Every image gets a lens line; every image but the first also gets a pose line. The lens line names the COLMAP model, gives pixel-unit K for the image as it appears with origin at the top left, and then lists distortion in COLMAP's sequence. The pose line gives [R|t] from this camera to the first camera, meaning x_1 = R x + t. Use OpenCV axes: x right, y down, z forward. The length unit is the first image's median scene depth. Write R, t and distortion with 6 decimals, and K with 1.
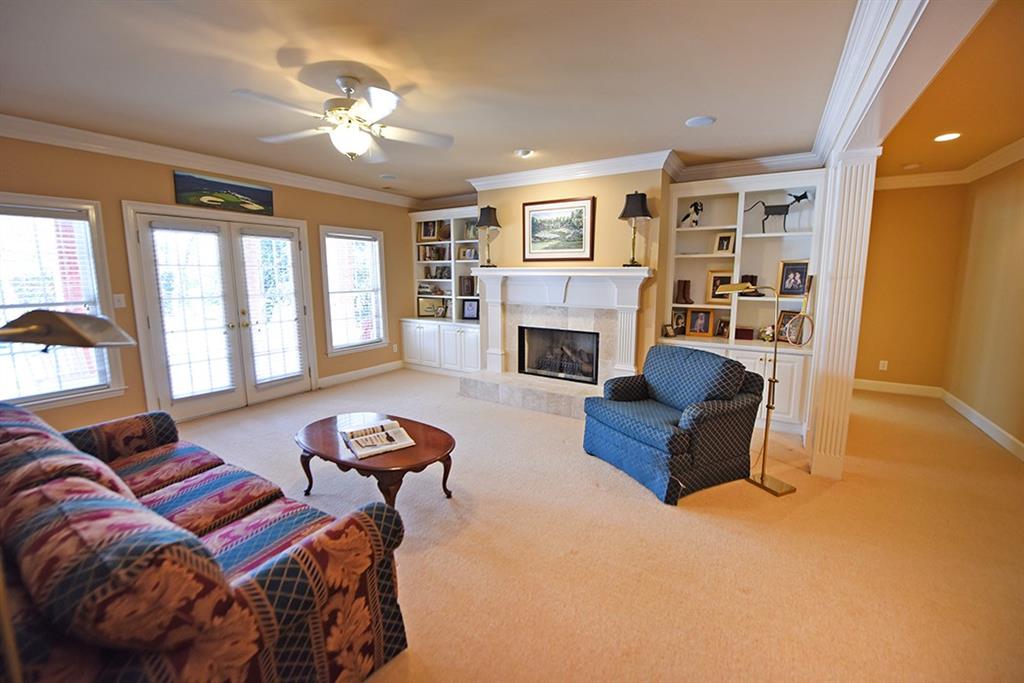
lens RADIAL K [[411.0, 0, 513.5], [0, 411.0, 332.8], [0, 0, 1]] dist [-0.019421, -0.000759]
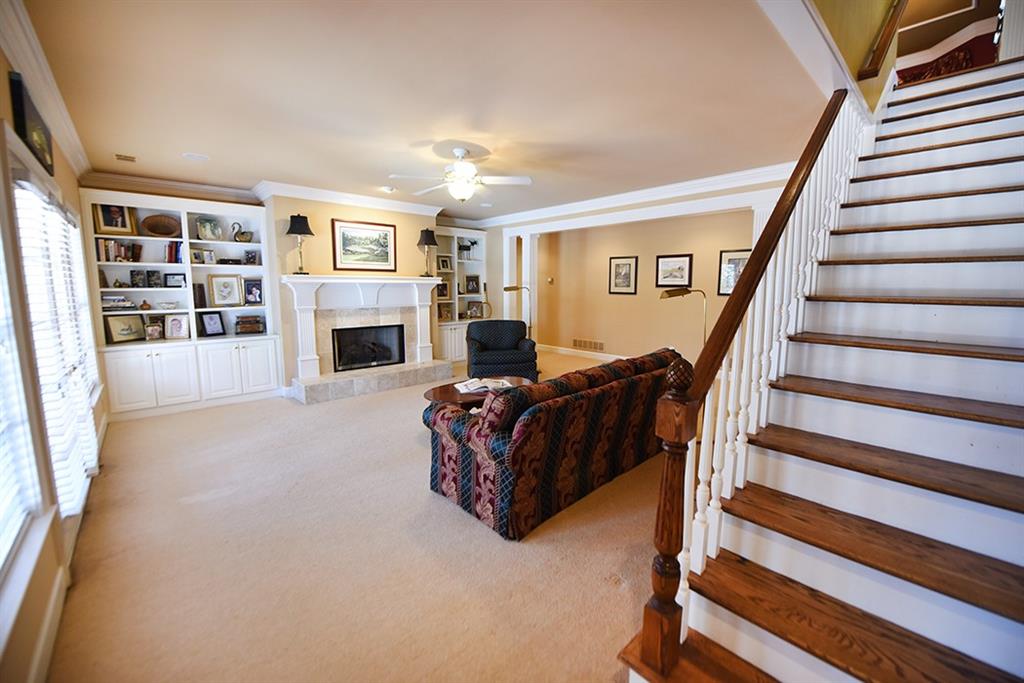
lens RADIAL K [[411.0, 0, 513.4], [0, 411.0, 336.3], [0, 0, 1]] dist [-0.019421, -0.000759]
pose [[0.268509, -0.118890, 0.955912, -0.972340], [0.133442, 0.987377, 0.085320, -0.028122], [-0.953990, 0.104649, 0.280985, 0.255824]]
